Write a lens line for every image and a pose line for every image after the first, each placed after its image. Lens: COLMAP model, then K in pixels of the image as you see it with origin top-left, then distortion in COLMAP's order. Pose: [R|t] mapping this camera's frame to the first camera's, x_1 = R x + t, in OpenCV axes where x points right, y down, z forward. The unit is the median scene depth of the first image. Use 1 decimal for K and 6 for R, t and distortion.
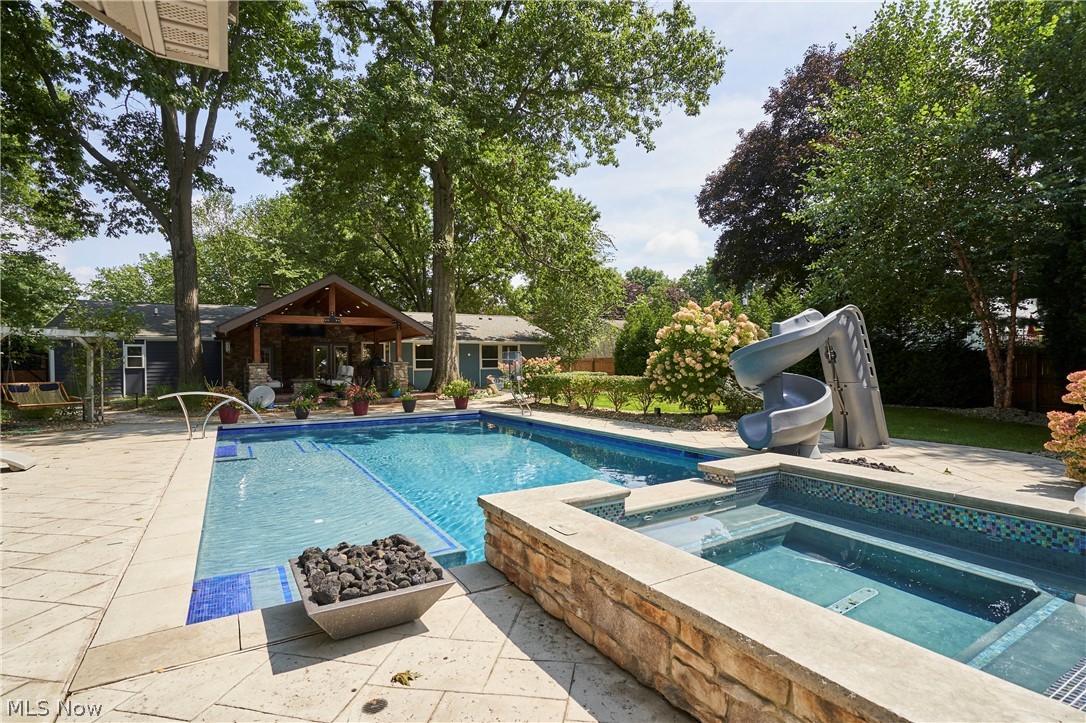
lens RADIAL K [[523.8, 0, 543.4], [0, 523.8, 362.7], [0, 0, 1]] dist [-0.005550, 0.000343]
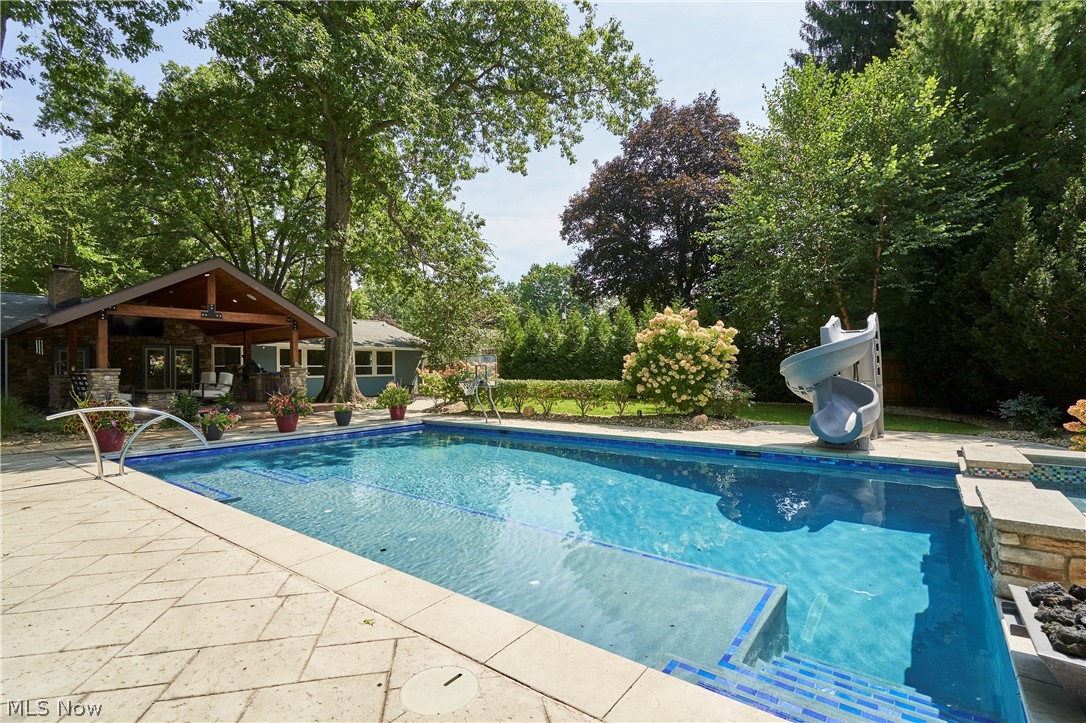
lens RADIAL K [[495.5, 0, 542.8], [0, 495.5, 363.8], [0, 0, 1]] dist [-0.000664, -0.000862]
pose [[0.931979, 0.001273, 0.362511, -0.180145], [0.003940, 0.999899, -0.013641, 0.004874], [-0.362492, 0.014141, 0.931880, 0.097273]]
